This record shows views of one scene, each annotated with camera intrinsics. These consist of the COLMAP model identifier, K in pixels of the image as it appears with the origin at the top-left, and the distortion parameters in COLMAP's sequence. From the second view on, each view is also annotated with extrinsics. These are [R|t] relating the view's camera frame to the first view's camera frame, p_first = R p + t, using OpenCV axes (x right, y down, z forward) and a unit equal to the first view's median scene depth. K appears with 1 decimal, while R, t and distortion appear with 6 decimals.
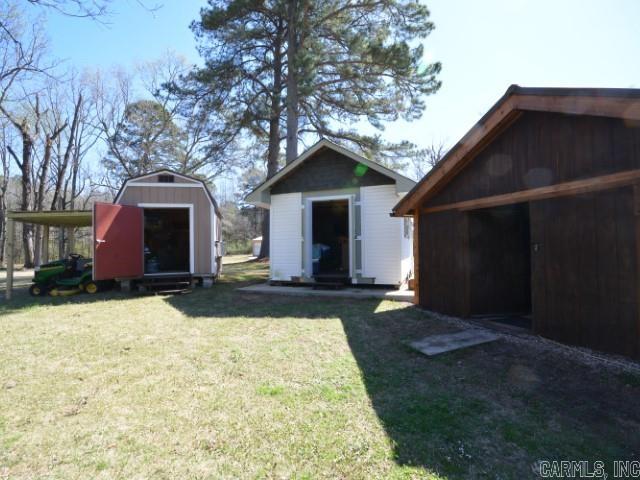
lens RADIAL K [[317.1, 0, 318.5], [0, 317.1, 239.7], [0, 0, 1]] dist [0.006560, -0.008193]
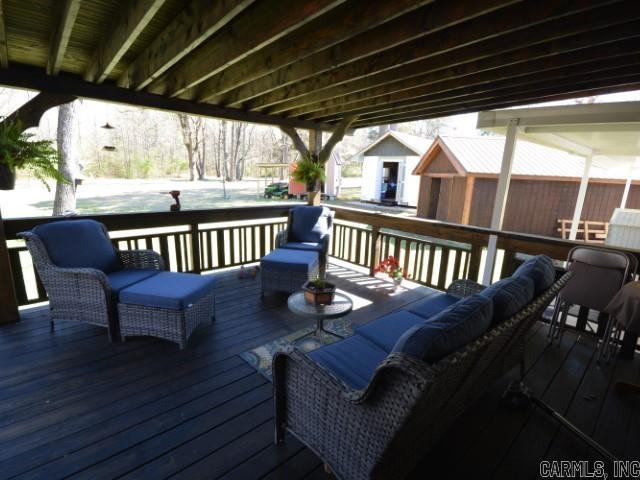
lens RADIAL K [[317.1, 0, 318.5], [0, 317.1, 239.7], [0, 0, 1]] dist [0.006560, -0.008193]
pose [[0.924208, 0.124932, -0.360876, 0.377686], [-0.033539, 0.967877, 0.249177, -0.126947], [0.380414, -0.218188, 0.898710, -1.024516]]
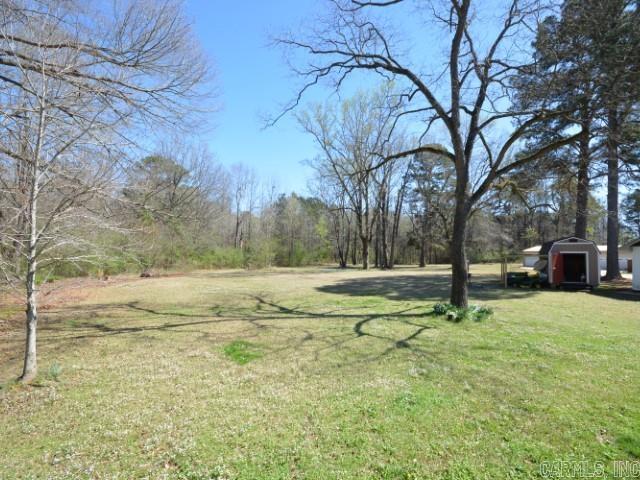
lens RADIAL K [[317.1, 0, 318.5], [0, 317.1, 239.7], [0, 0, 1]] dist [0.006560, -0.008193]
pose [[0.780312, -0.001763, -0.625388, -0.467197], [-0.004111, 0.999960, -0.007948, -0.166903], [0.625377, 0.008773, 0.780273, -1.846850]]
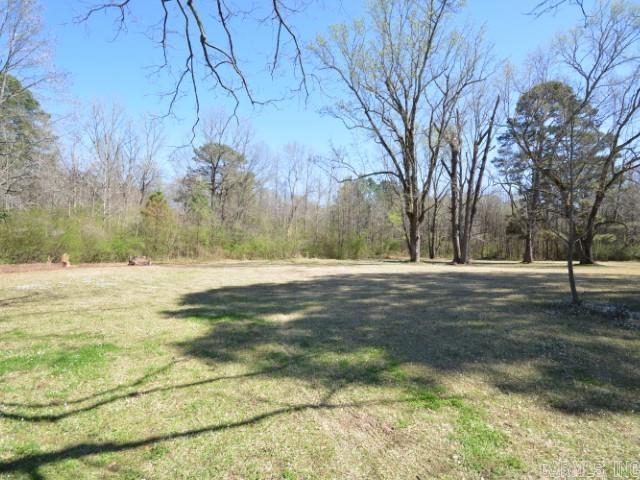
lens RADIAL K [[317.1, 0, 318.5], [0, 317.1, 239.7], [0, 0, 1]] dist [0.006560, -0.008193]
pose [[0.547371, 0.006458, -0.836865, -0.773625], [-0.002294, 0.999978, 0.006216, 0.001818], [0.836887, -0.001482, 0.547373, -0.115078]]
